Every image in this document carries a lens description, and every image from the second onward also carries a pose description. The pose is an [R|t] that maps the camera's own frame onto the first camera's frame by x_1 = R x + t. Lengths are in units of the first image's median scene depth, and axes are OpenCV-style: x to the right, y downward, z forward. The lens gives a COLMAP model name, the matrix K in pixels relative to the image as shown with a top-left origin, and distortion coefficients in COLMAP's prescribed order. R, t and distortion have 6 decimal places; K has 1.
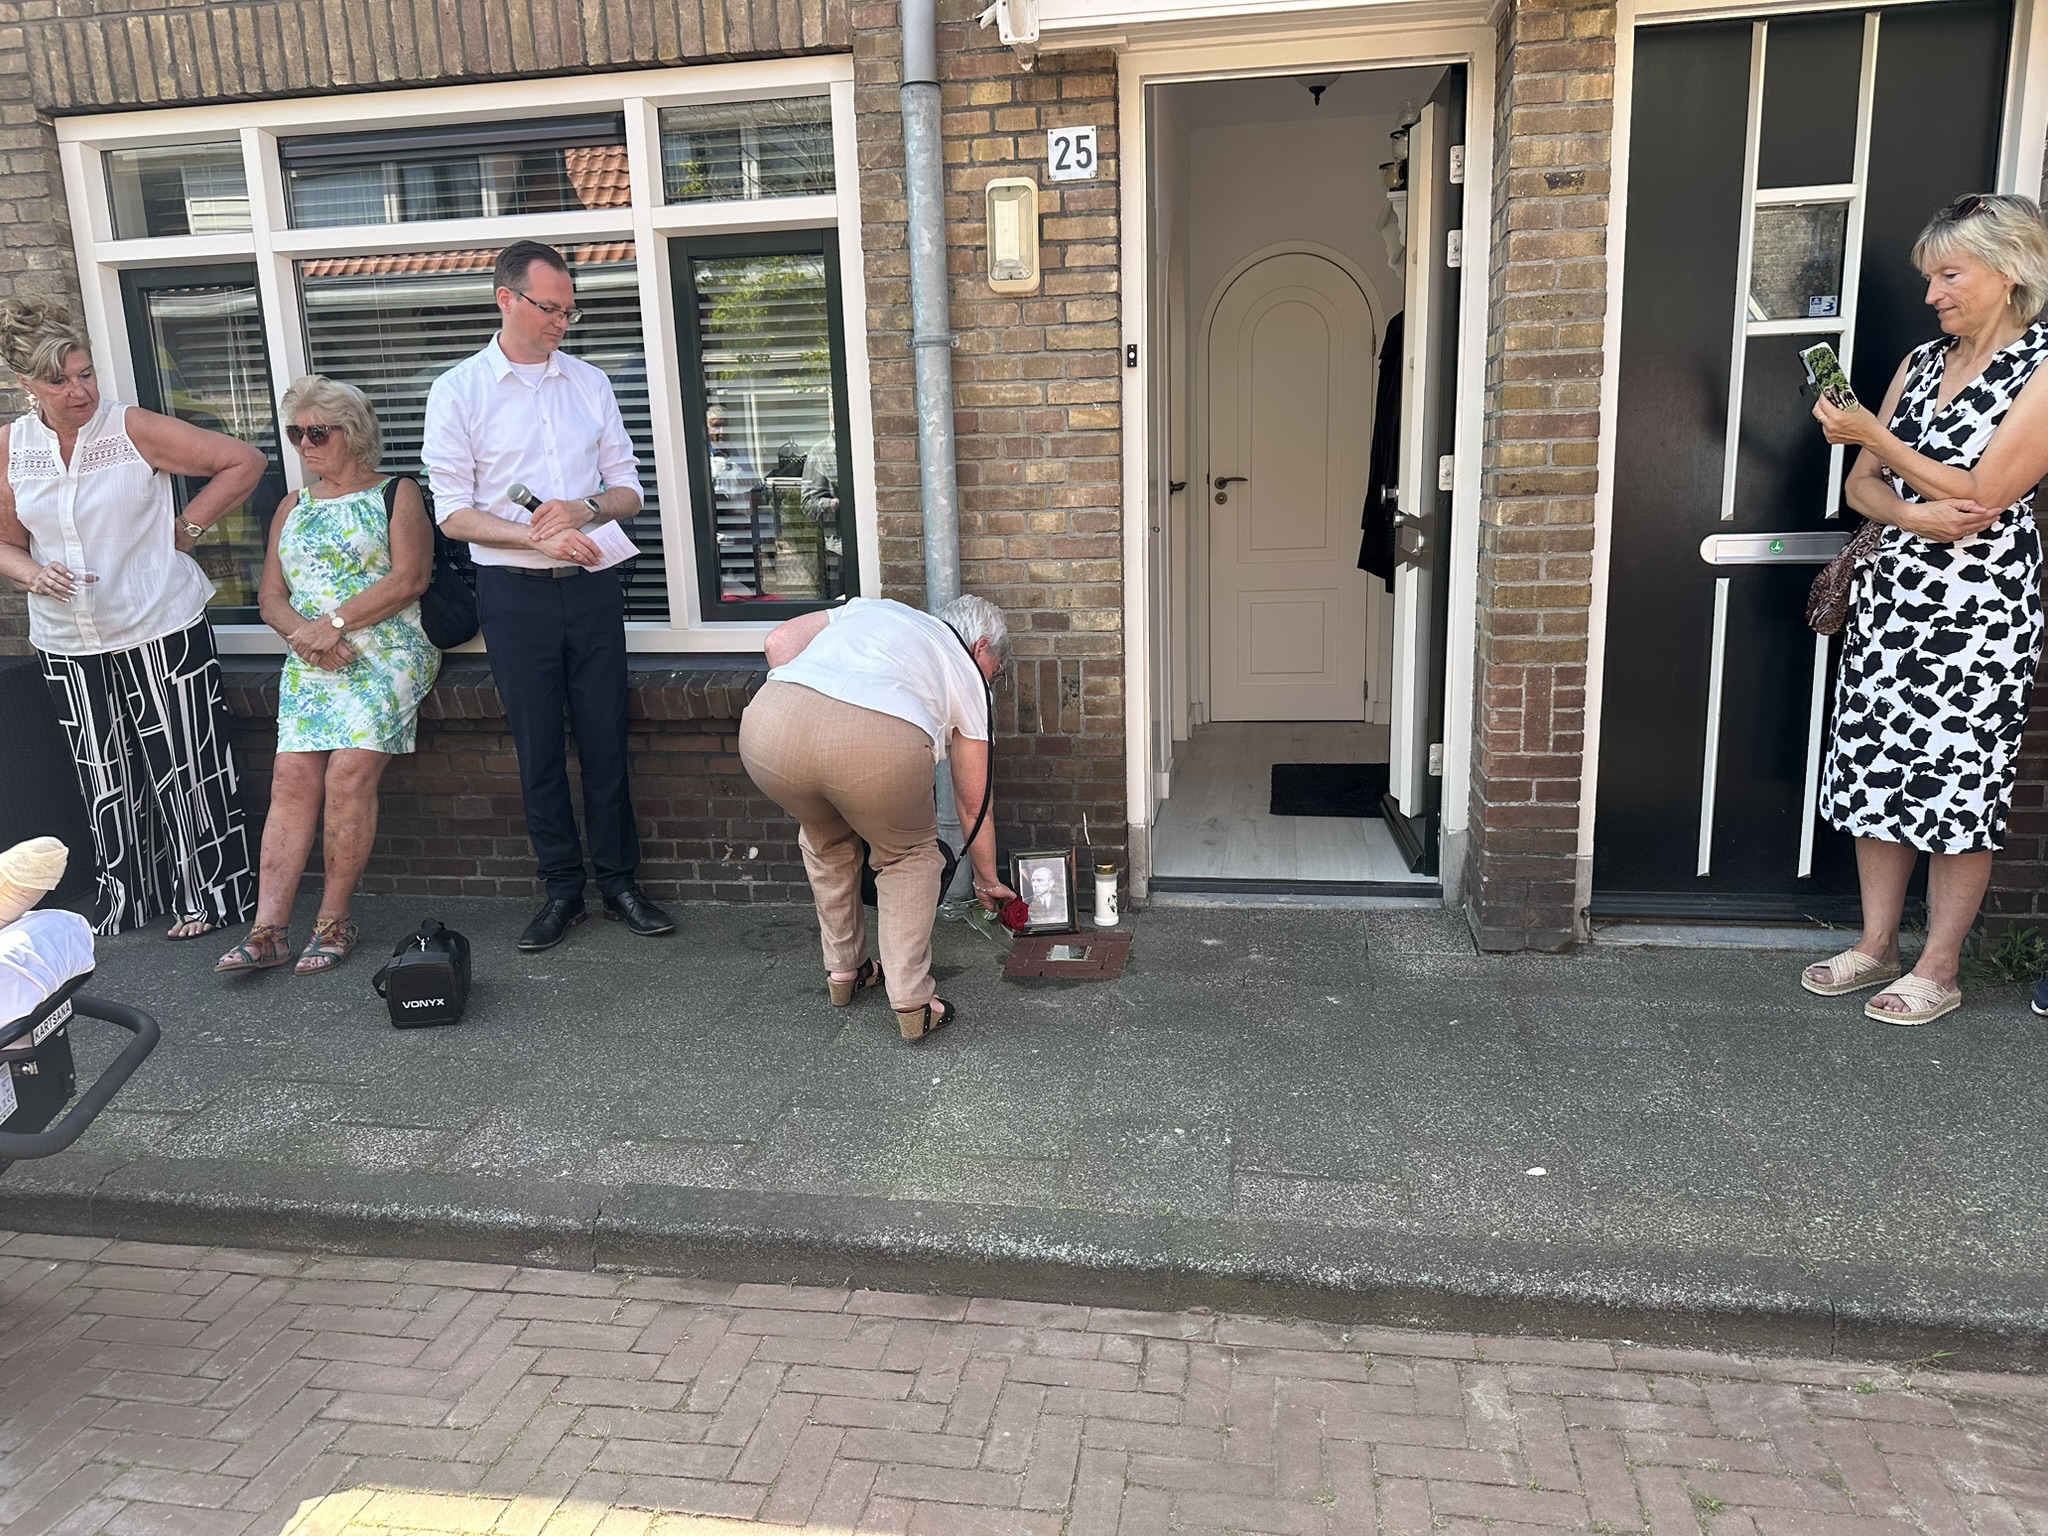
lens RADIAL K [[1435.4, 0, 1037.9], [0, 1435.4, 788.5], [0, 0, 1]] dist [0.054431, -0.085711]
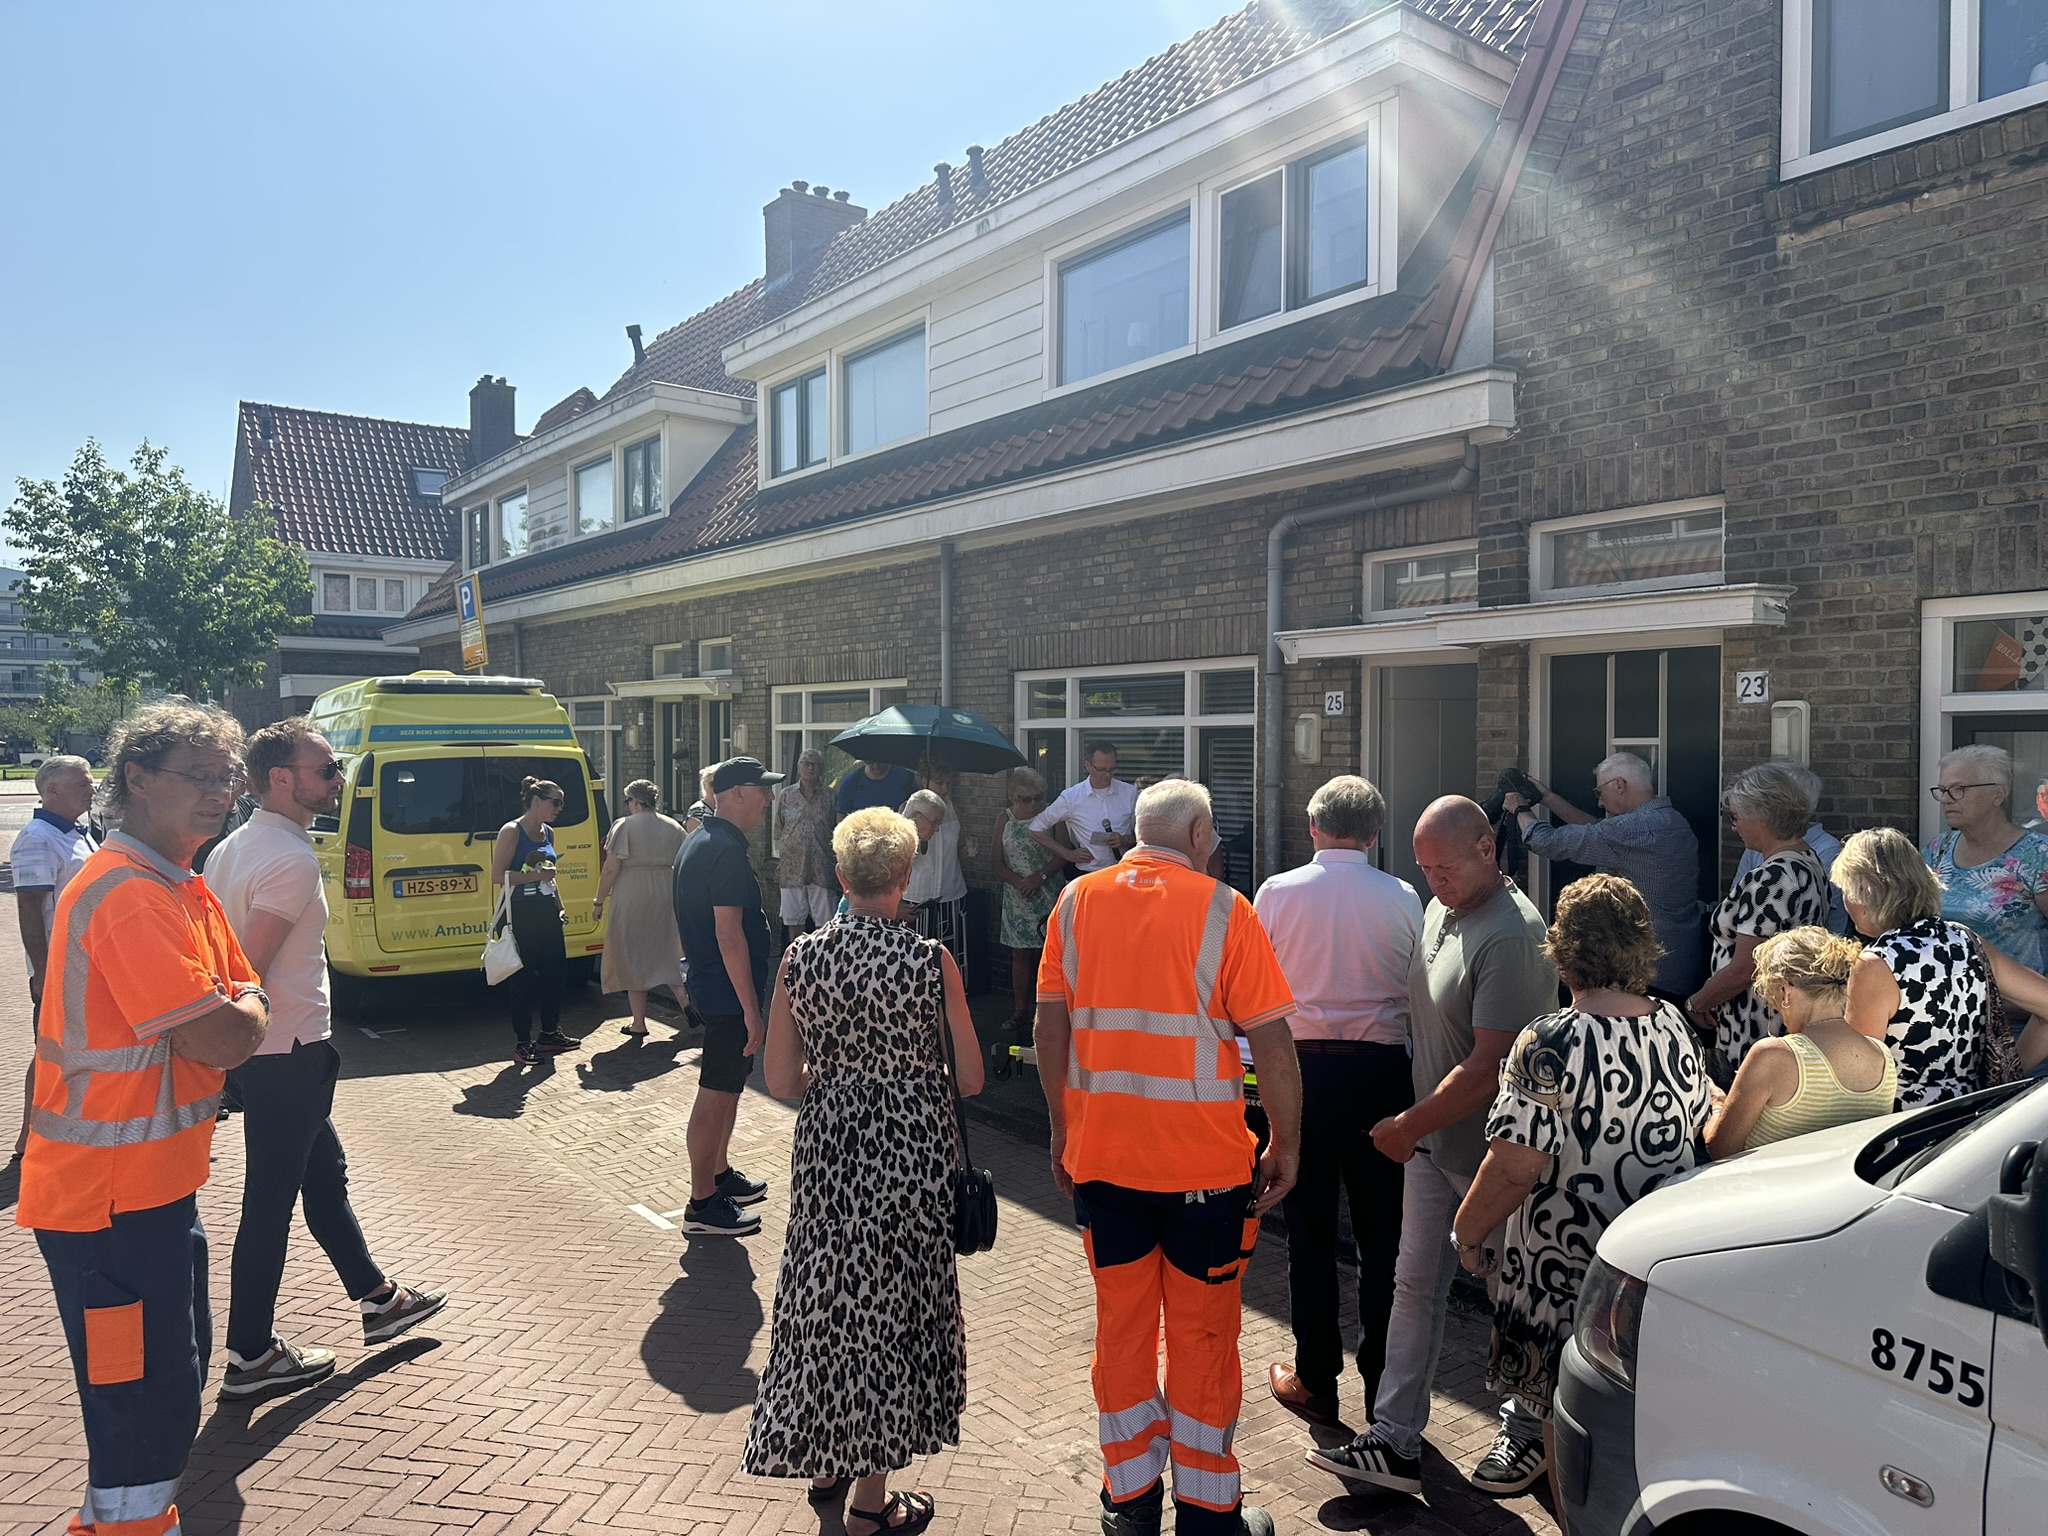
lens RADIAL K [[1424.7, 0, 1028.3], [0, 1424.7, 803.3], [0, 0, 1]] dist [0.090164, -0.155206]
pose [[0.725481, 0.058766, -0.685728, 1.124632], [-0.178206, 0.978408, -0.104689, -0.000065], [0.664770, 0.198151, 0.720289, -0.756613]]
